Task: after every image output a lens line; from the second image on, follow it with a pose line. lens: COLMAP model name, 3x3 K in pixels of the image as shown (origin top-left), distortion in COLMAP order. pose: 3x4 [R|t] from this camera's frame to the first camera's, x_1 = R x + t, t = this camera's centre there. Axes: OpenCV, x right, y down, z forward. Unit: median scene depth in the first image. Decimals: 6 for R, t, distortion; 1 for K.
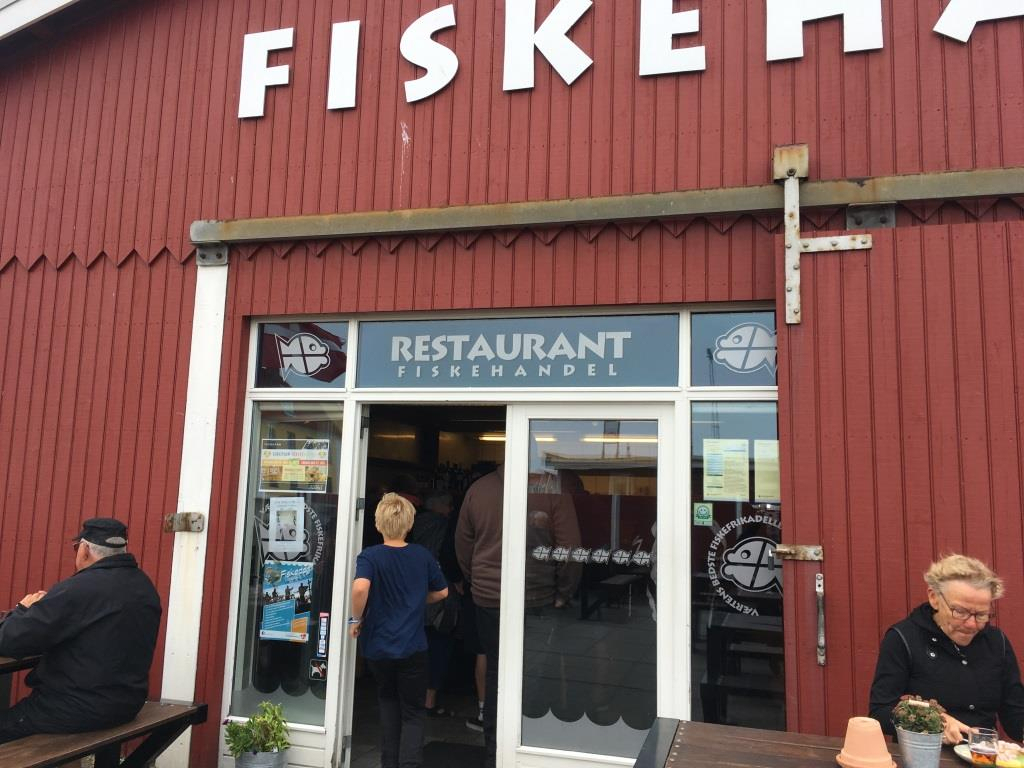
lens RADIAL K [[861.8, 0, 511.6], [0, 861.8, 383.1], [0, 0, 1]] dist [0.035998, -0.012878]
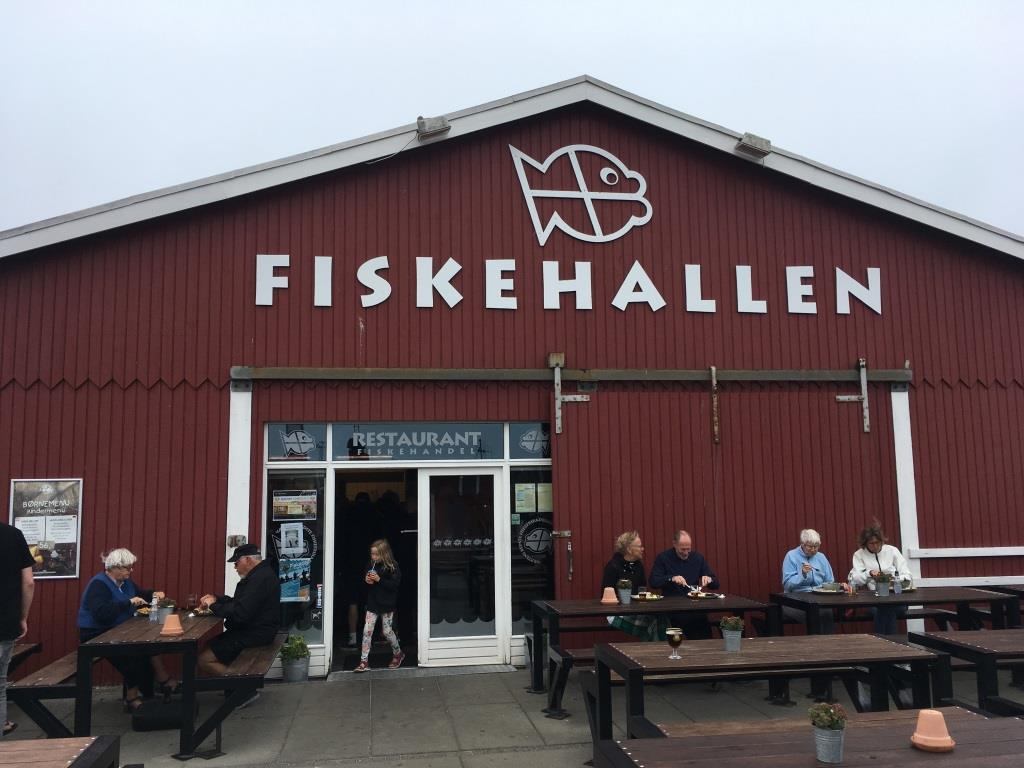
lens RADIAL K [[861.8, 0, 512.4], [0, 861.8, 384.5], [0, 0, 1]] dist [0.035998, -0.012878]
pose [[0.903409, 0.003177, 0.428769, -0.640596], [-0.012641, 0.999735, 0.019228, -0.202905], [-0.428594, -0.022791, 0.903210, -0.838609]]
